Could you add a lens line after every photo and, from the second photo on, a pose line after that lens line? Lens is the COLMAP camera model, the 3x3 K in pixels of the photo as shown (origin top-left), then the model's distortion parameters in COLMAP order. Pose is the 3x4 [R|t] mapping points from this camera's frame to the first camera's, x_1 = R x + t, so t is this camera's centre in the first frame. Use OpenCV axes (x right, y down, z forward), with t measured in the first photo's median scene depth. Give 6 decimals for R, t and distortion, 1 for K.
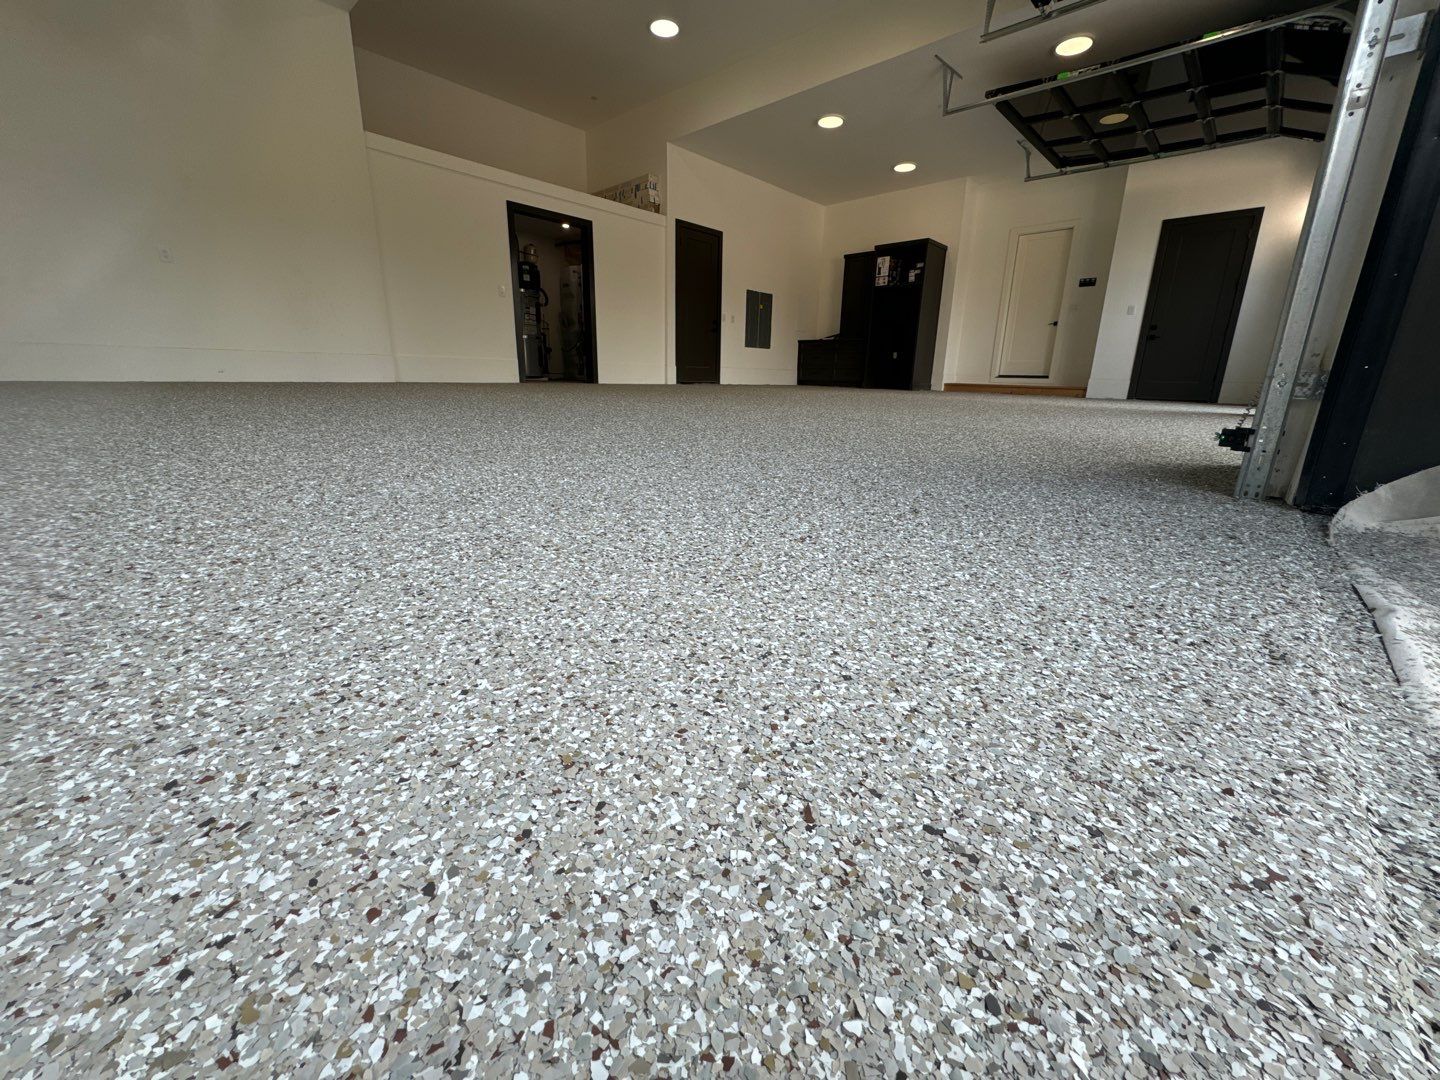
lens RADIAL K [[586.4, 0, 741.3], [0, 586.4, 539.7], [0, 0, 1]] dist [-0.001909, -0.000481]
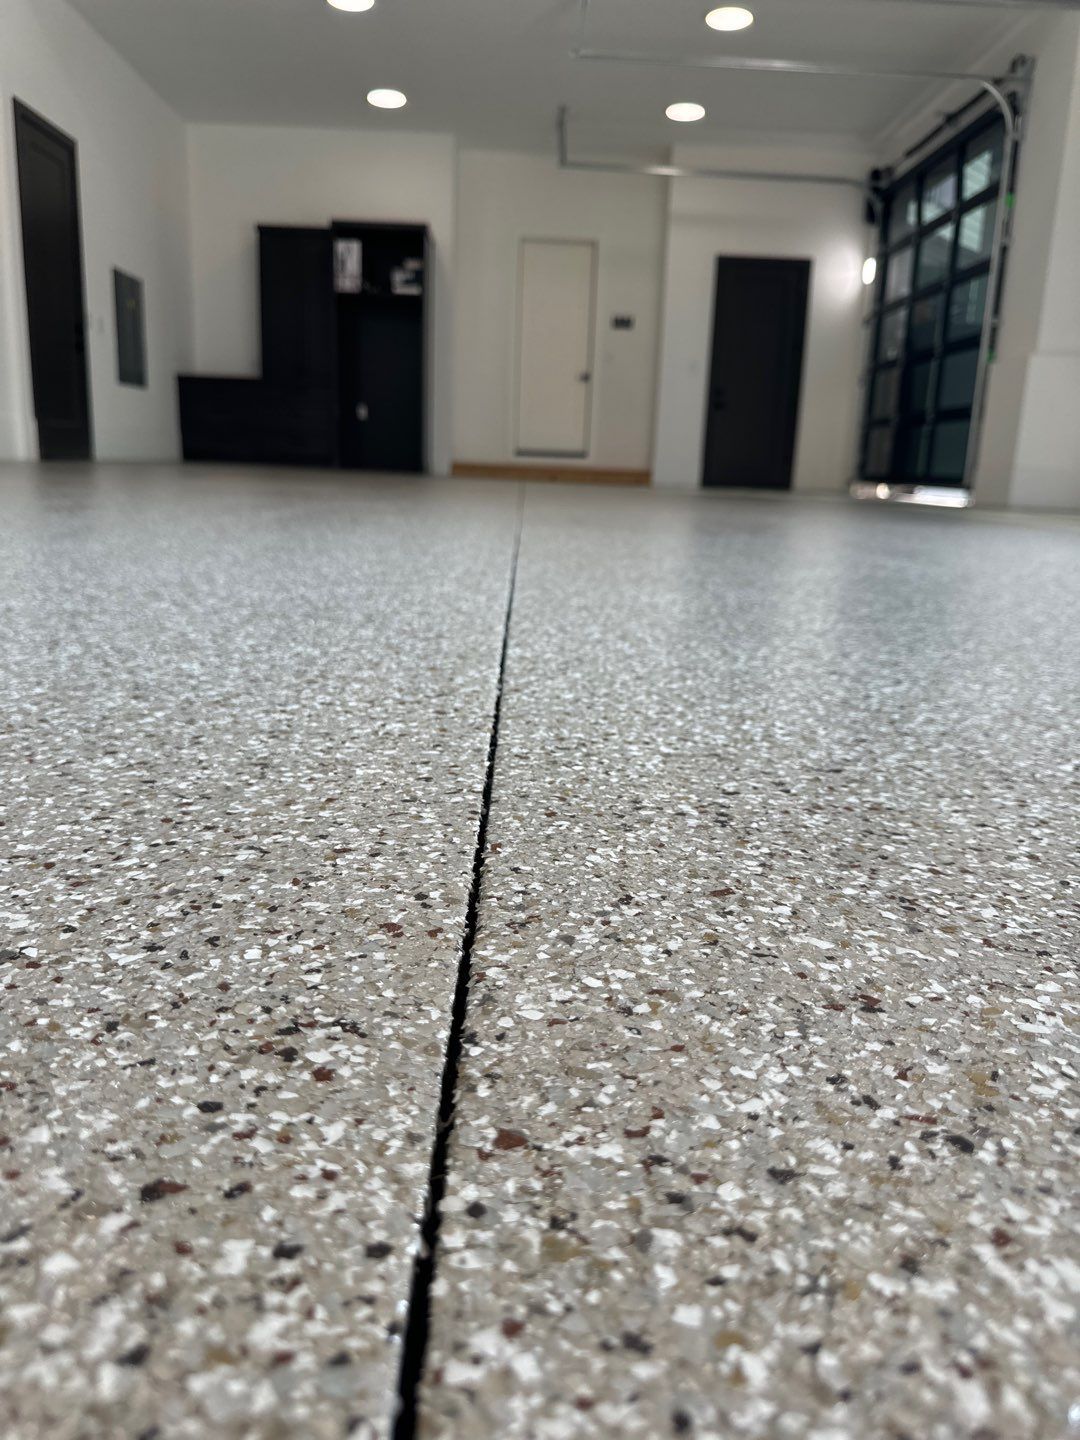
lens RADIAL K [[1039.8, 0, 540.0], [0, 1039.8, 720.0], [0, 0, 1]] dist [0.000952, -0.020070]
pose [[0.721118, -0.159594, 0.674180, -0.373140], [0.162768, 0.984896, 0.059047, -0.050012], [-0.673421, 0.067155, 0.736203, 0.154522]]
